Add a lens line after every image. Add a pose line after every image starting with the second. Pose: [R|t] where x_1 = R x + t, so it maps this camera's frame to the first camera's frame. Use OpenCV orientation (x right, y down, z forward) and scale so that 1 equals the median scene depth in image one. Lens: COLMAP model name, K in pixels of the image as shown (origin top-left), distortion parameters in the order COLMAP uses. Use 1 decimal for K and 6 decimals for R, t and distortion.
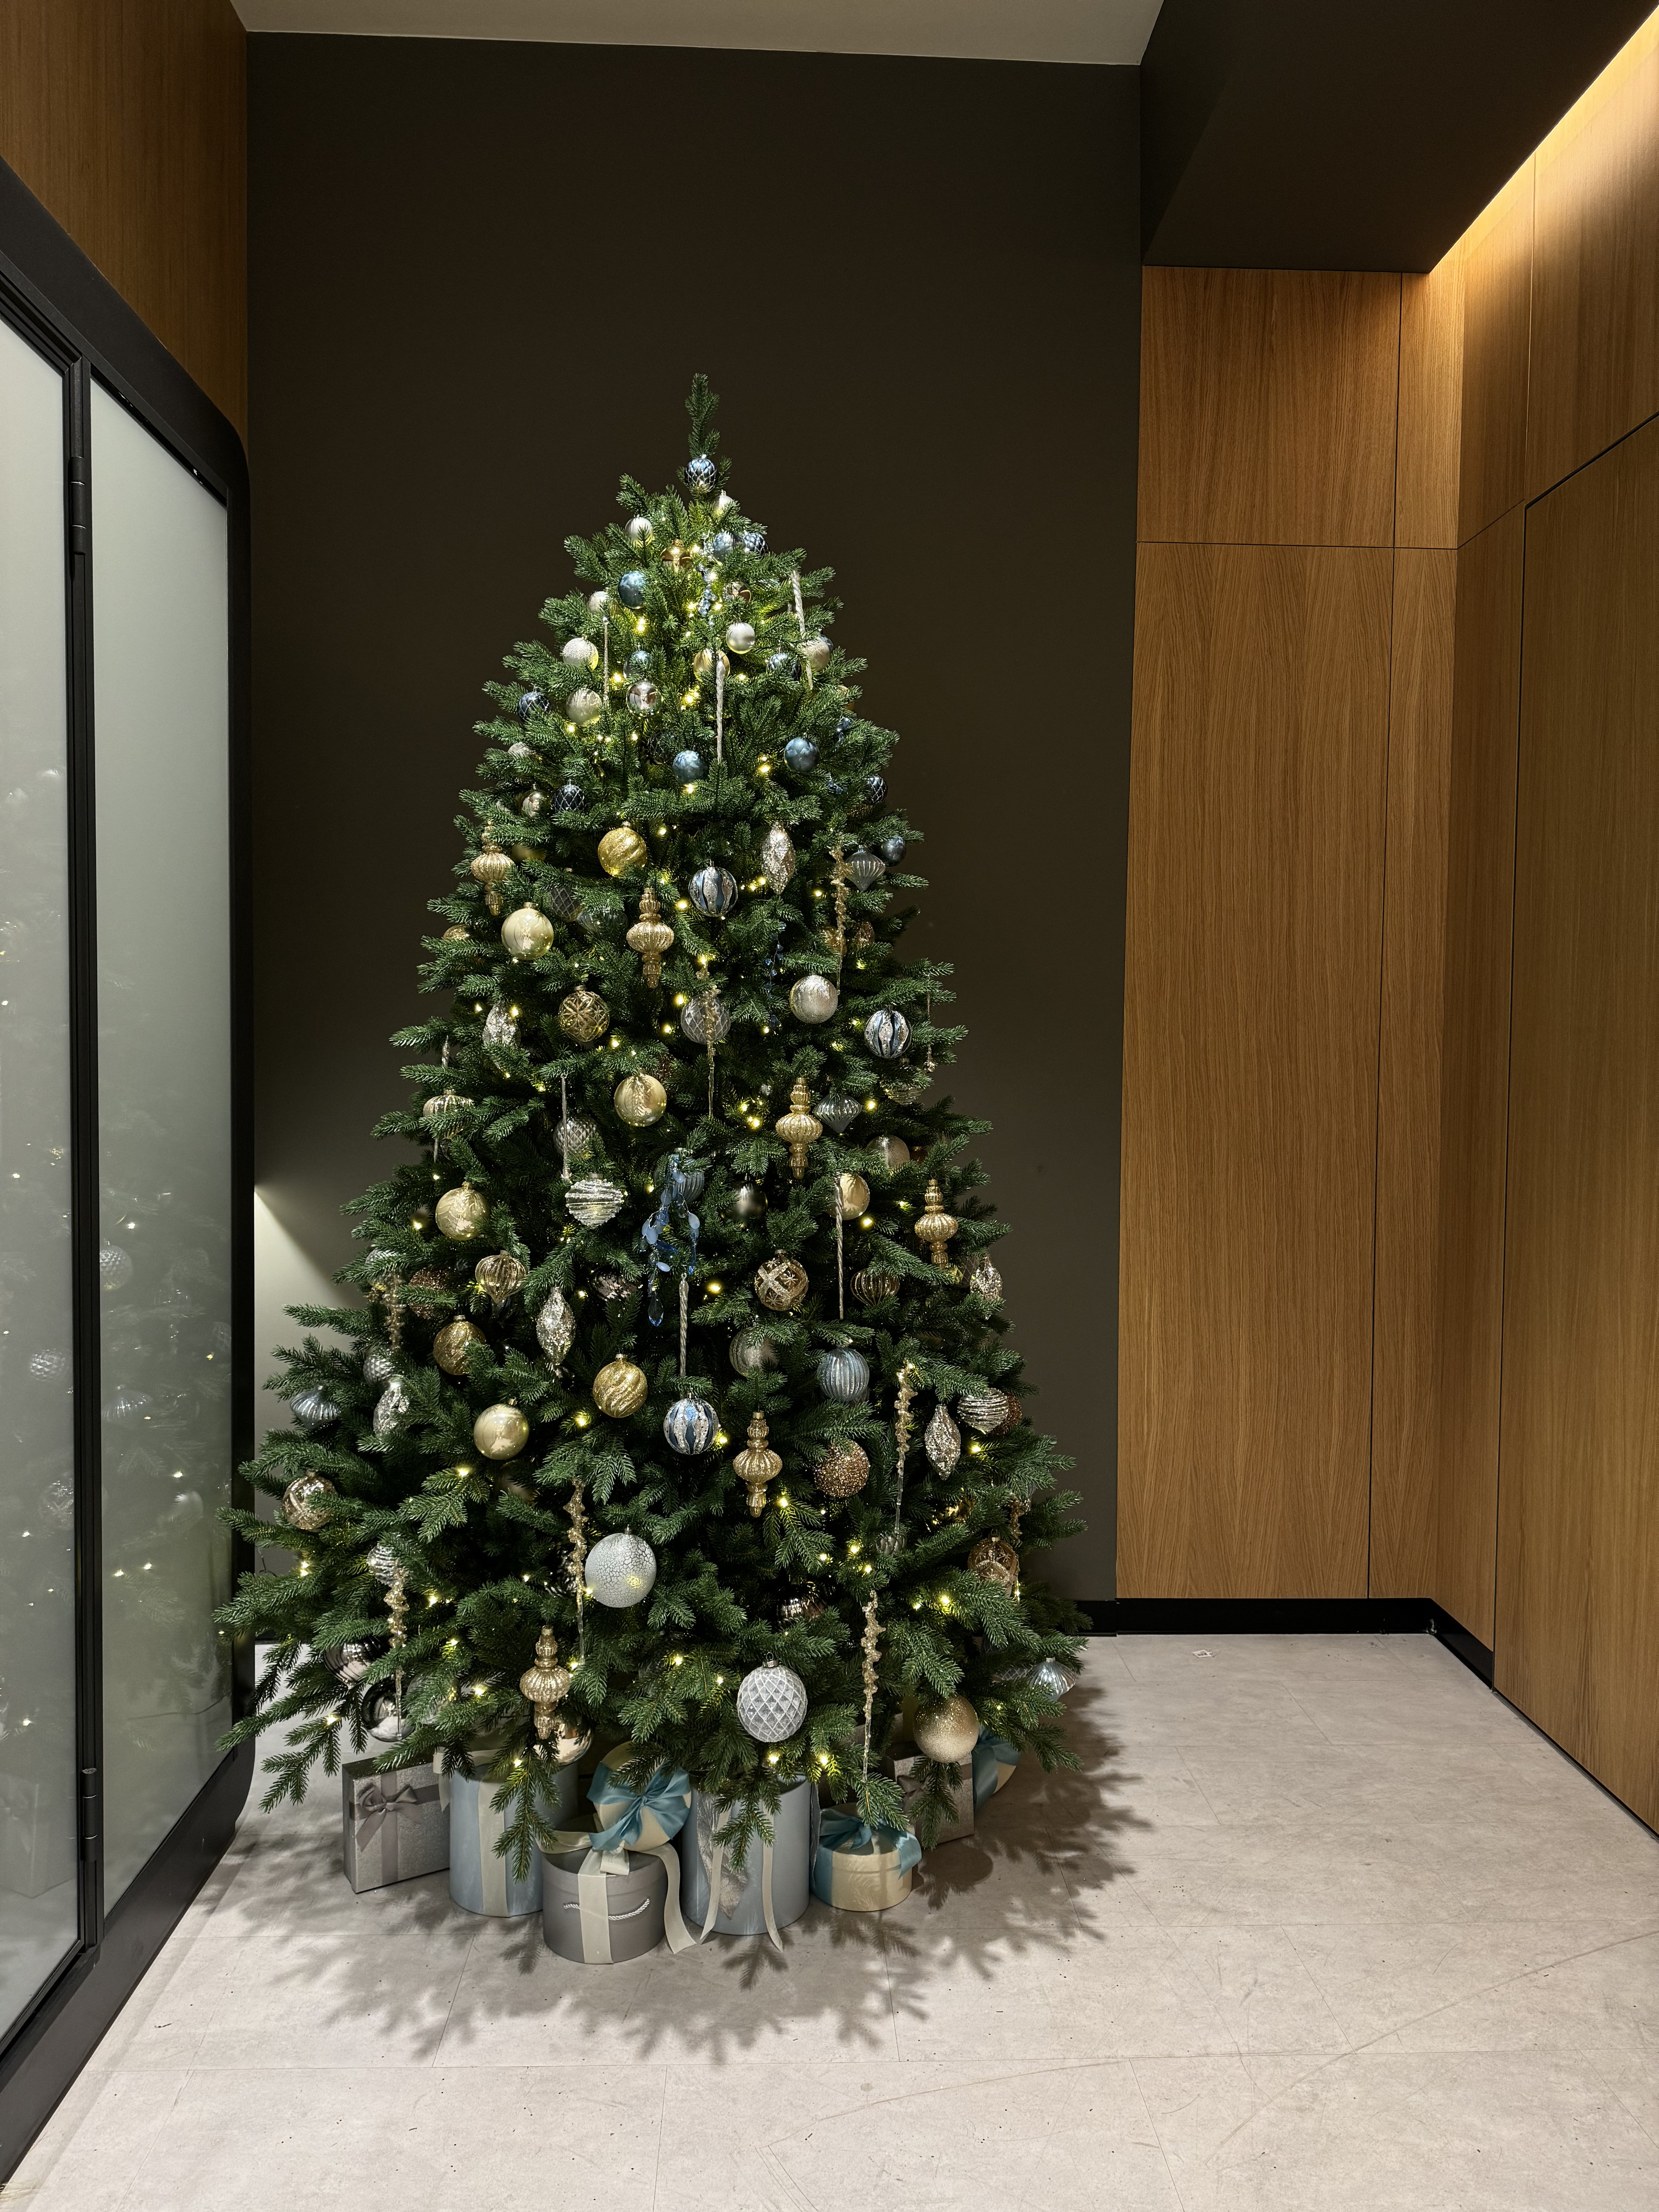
lens RADIAL K [[1553.8, 0, 829.0], [0, 1553.8, 1105.4], [0, 0, 1]] dist [0.118002, -0.174193]
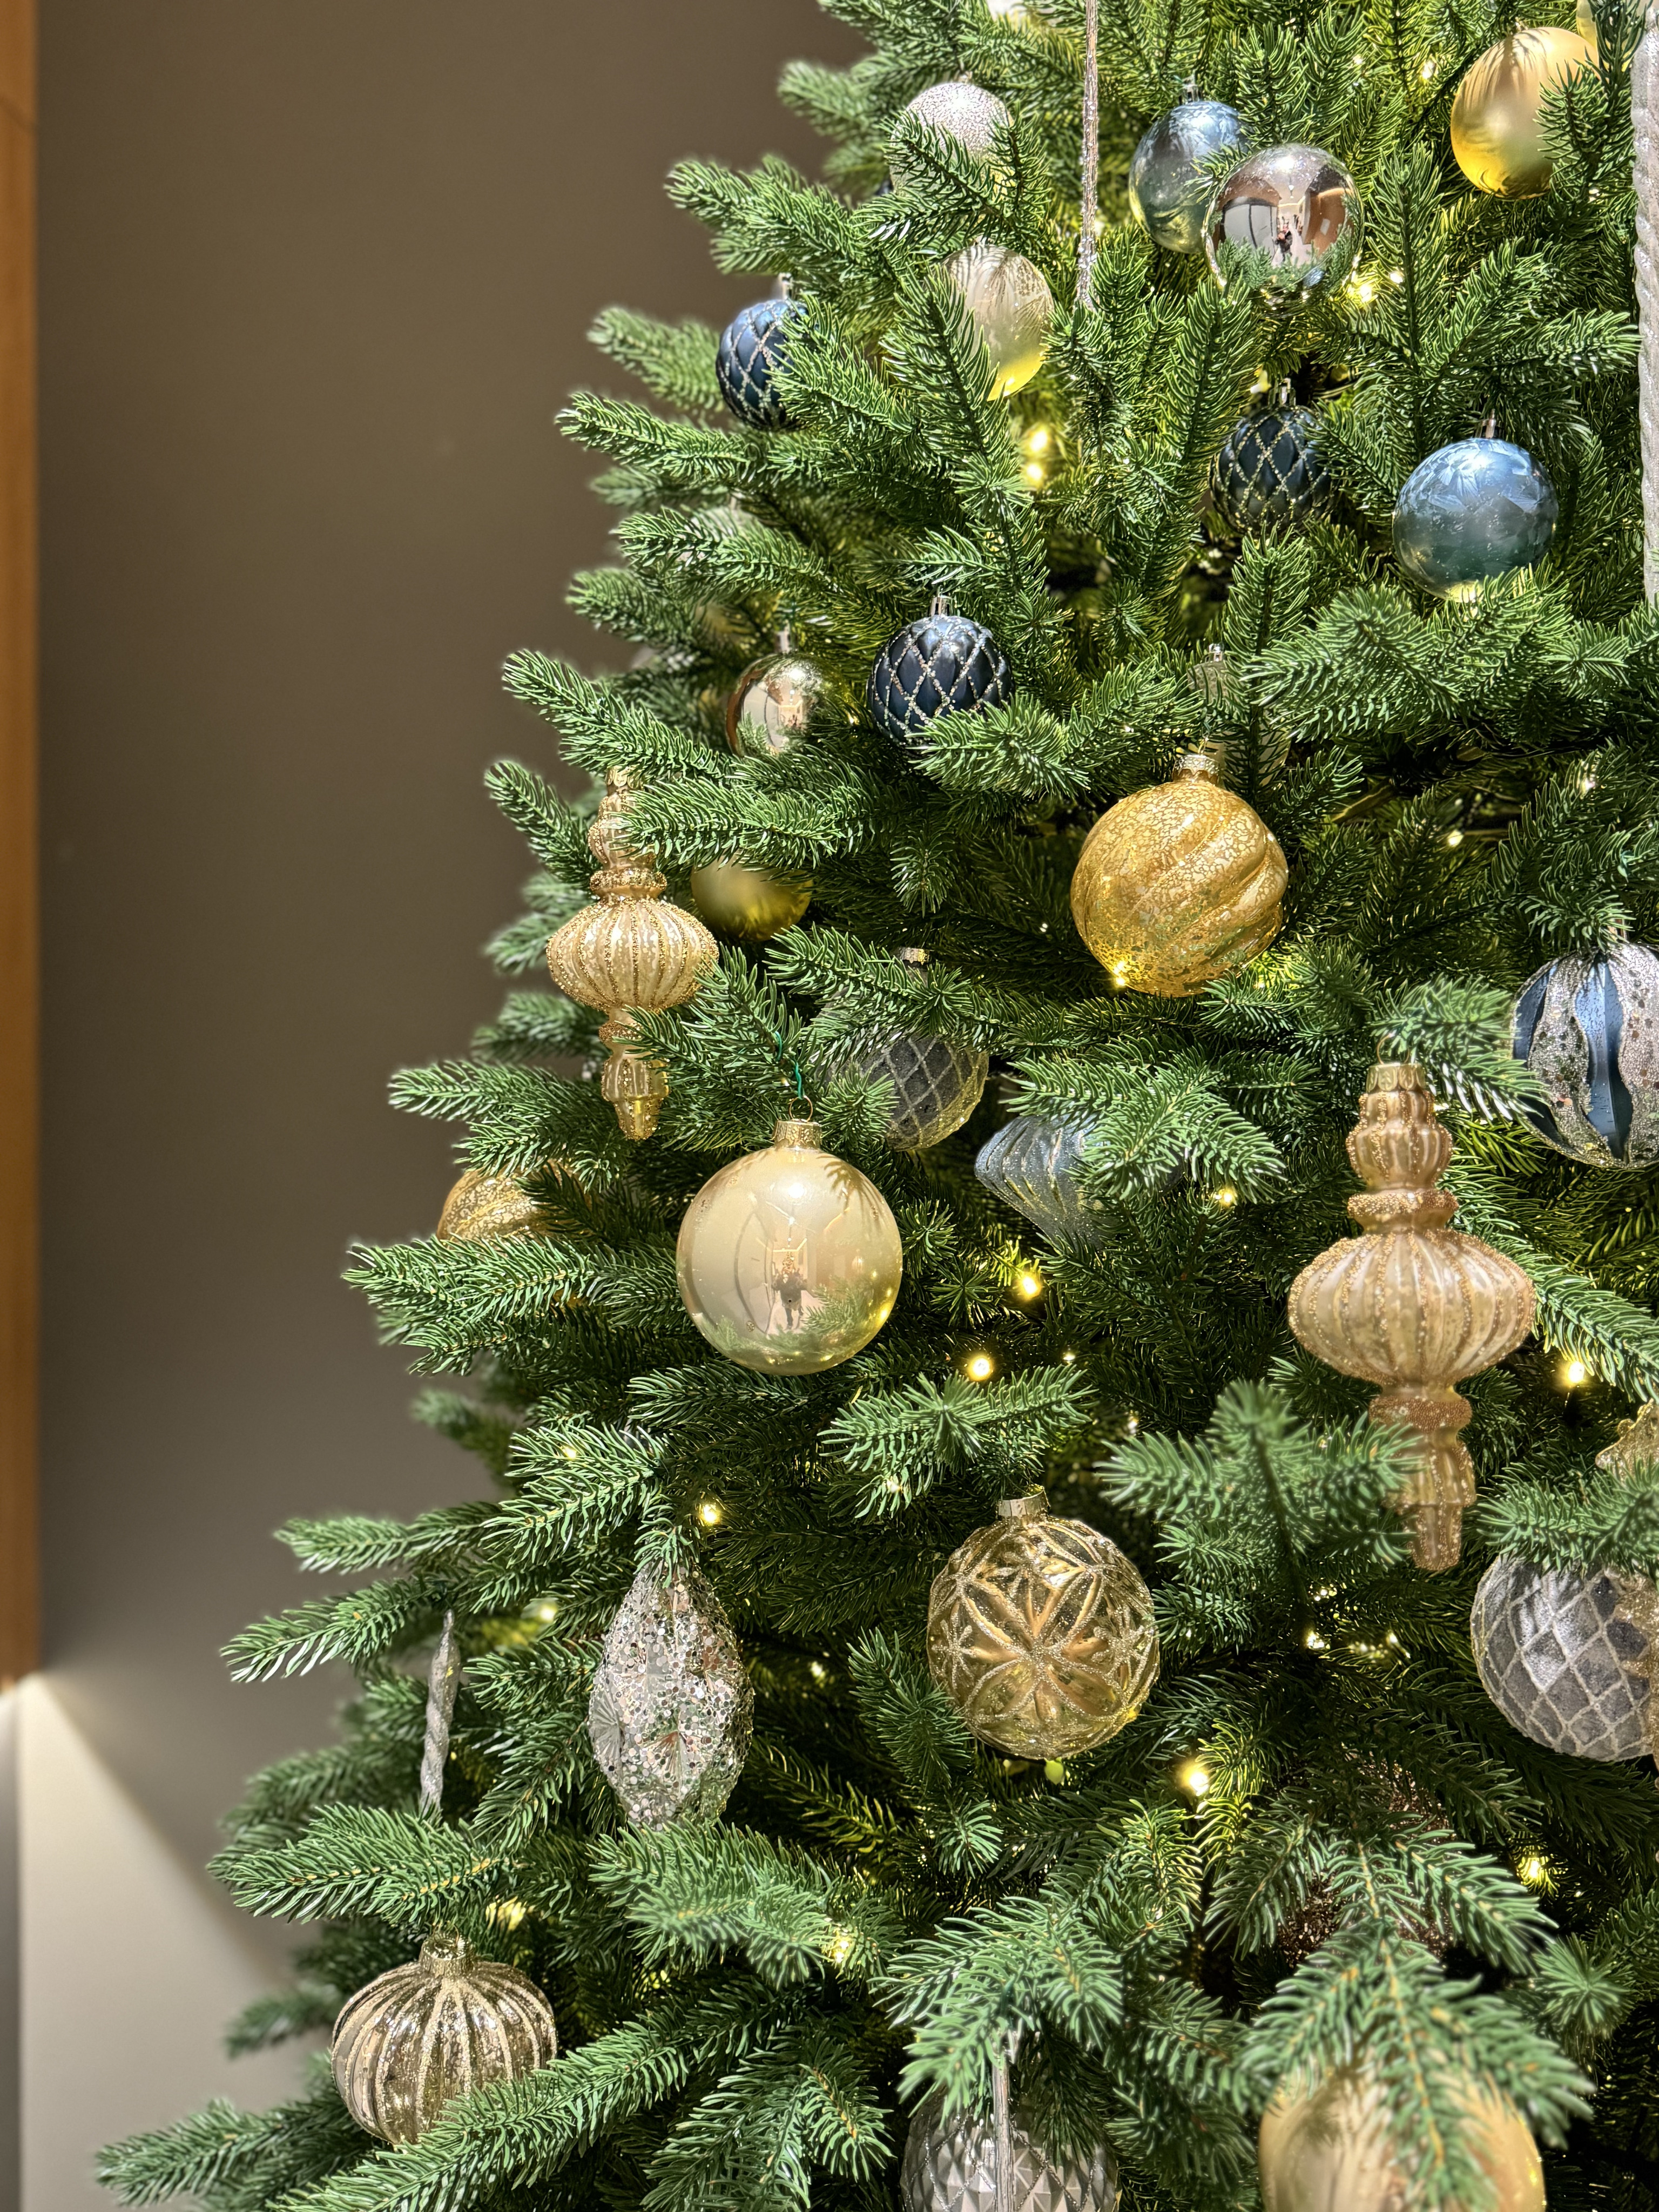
lens RADIAL K [[1813.1, 0, 834.8], [0, 1813.1, 1108.0], [0, 0, 1]] dist [0.101995, -0.142402]
pose [[0.997648, -0.003032, -0.068484, -0.169457], [0.001100, 0.999601, -0.028229, -0.124608], [0.068542, 0.028087, 0.997253, 0.743931]]
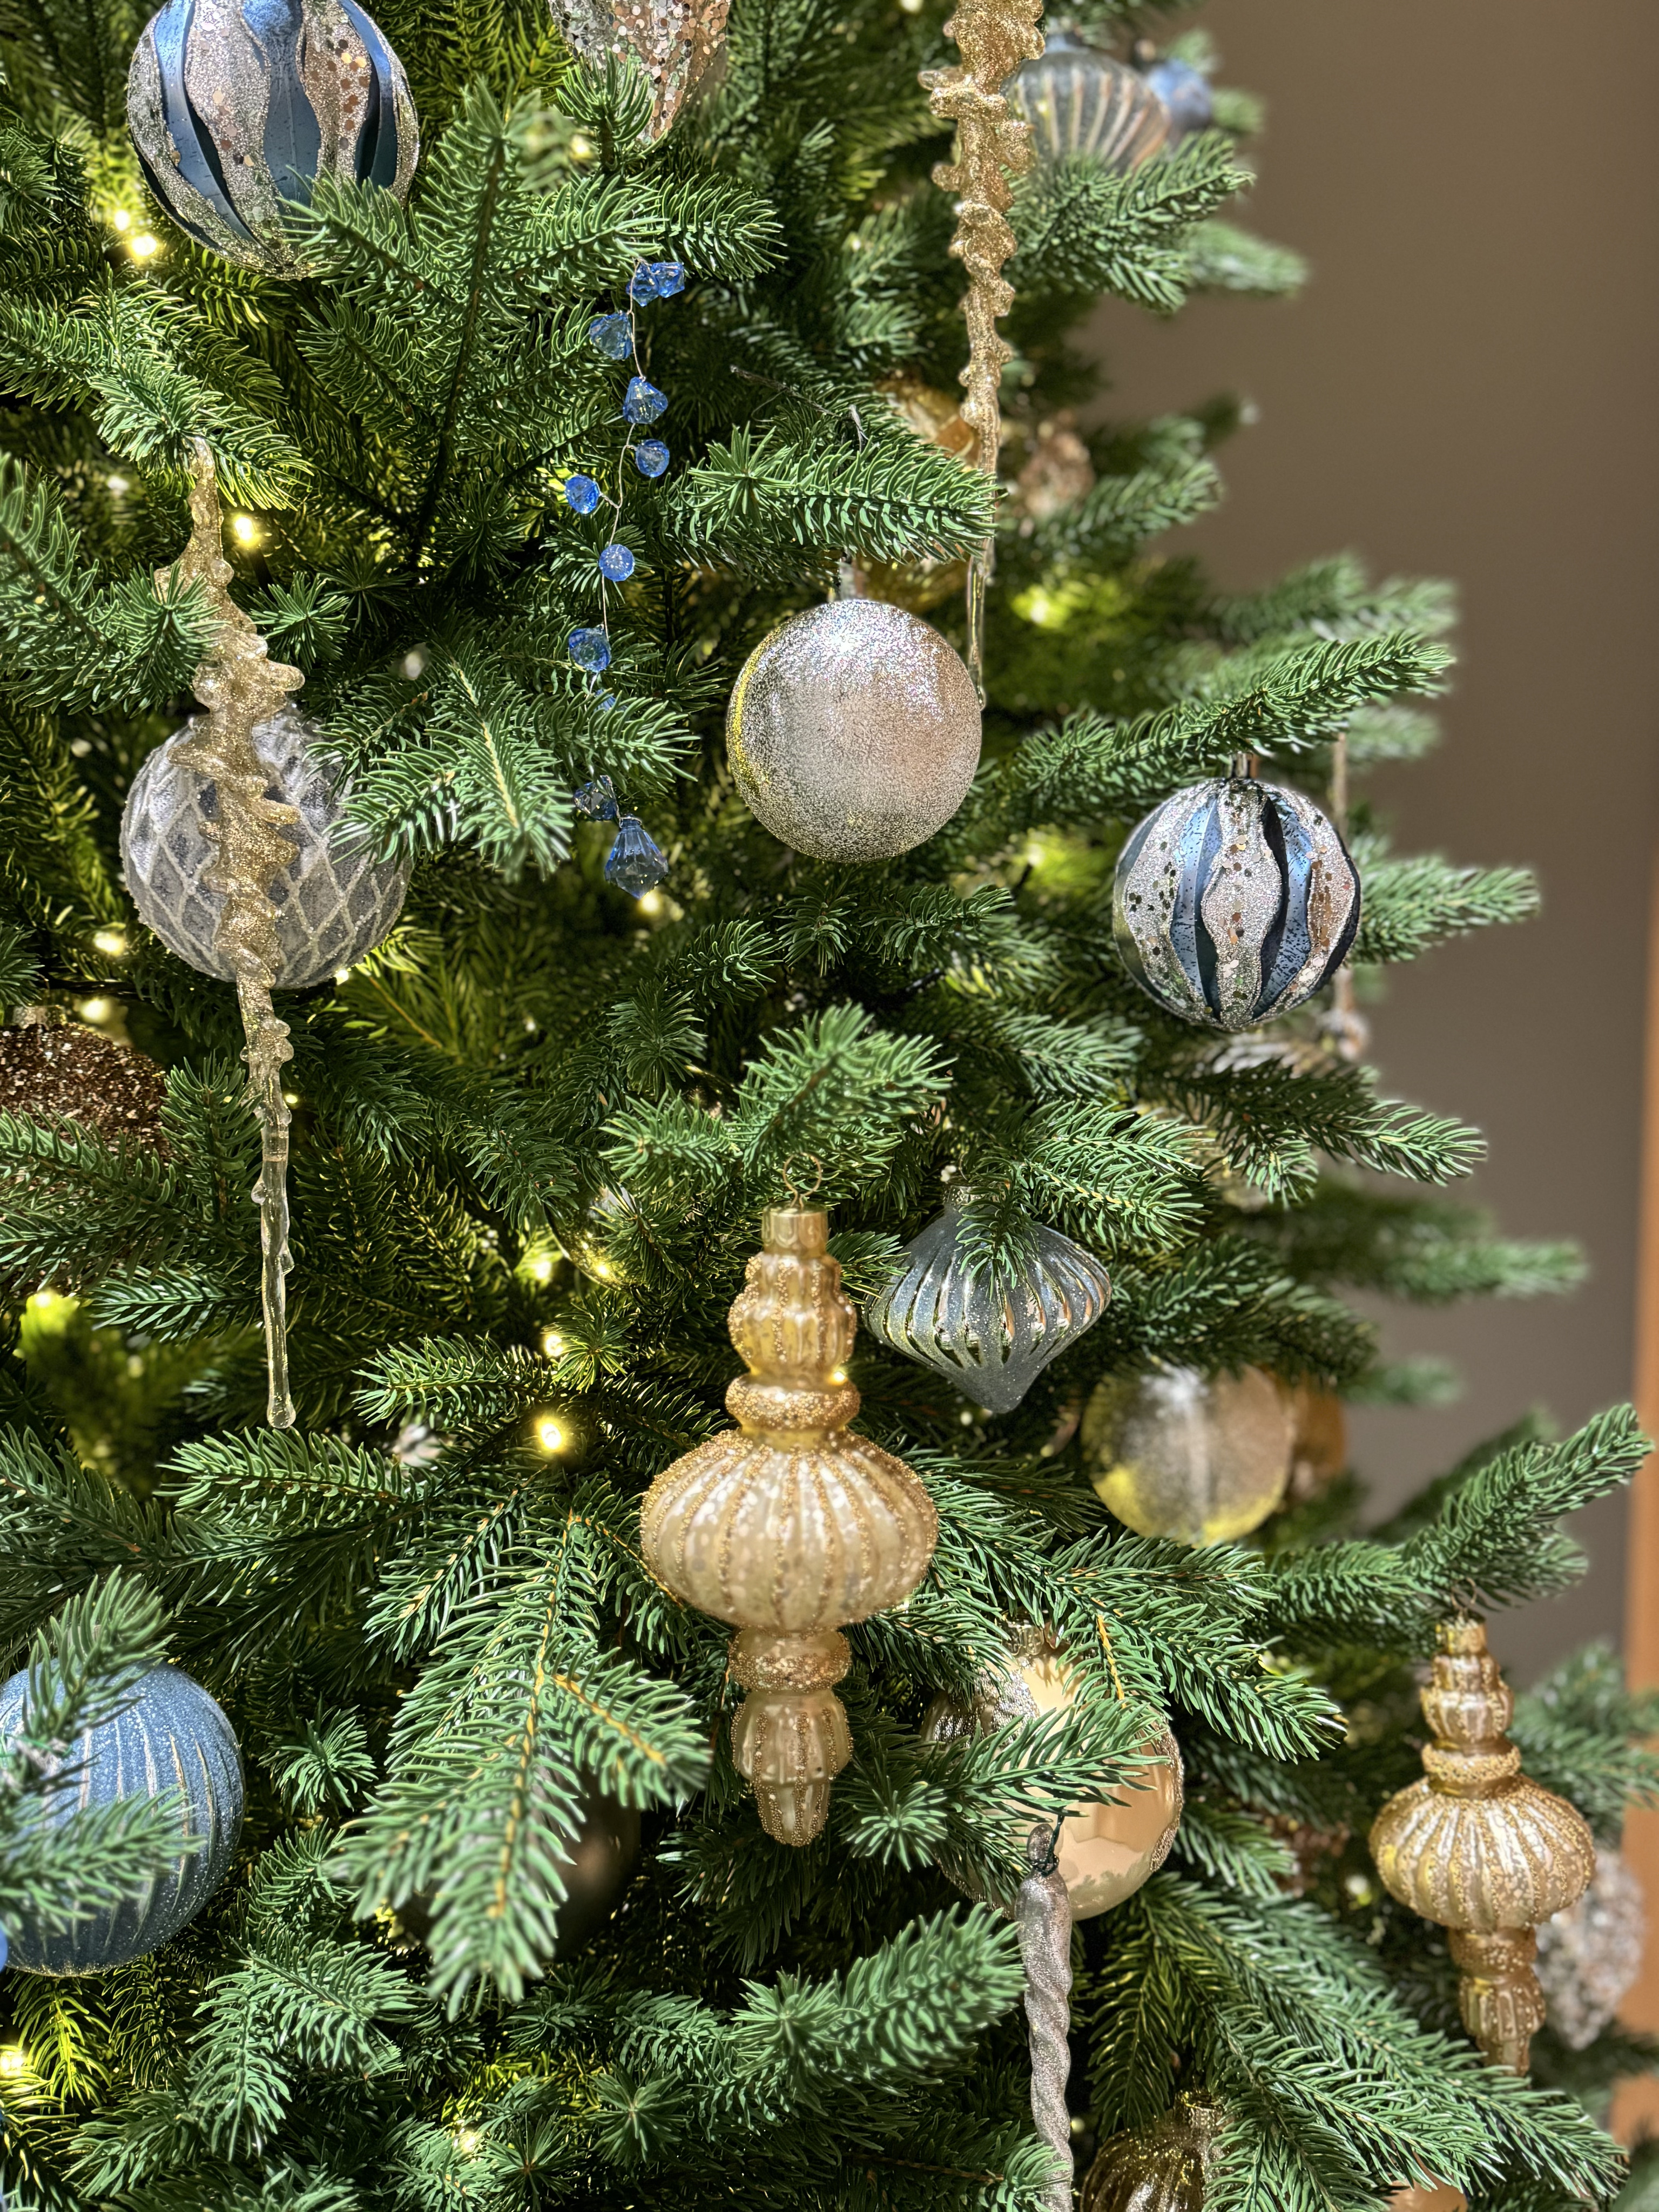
lens RADIAL K [[1816.5, 0, 829.8], [0, 1816.5, 1105.3], [0, 0, 1]] dist [0.071659, -0.090647]
pose [[0.999587, -0.025734, -0.012799, -0.011743], [0.026508, 0.997564, 0.064527, -0.038351], [0.011107, -0.064840, 0.997834, 0.795689]]
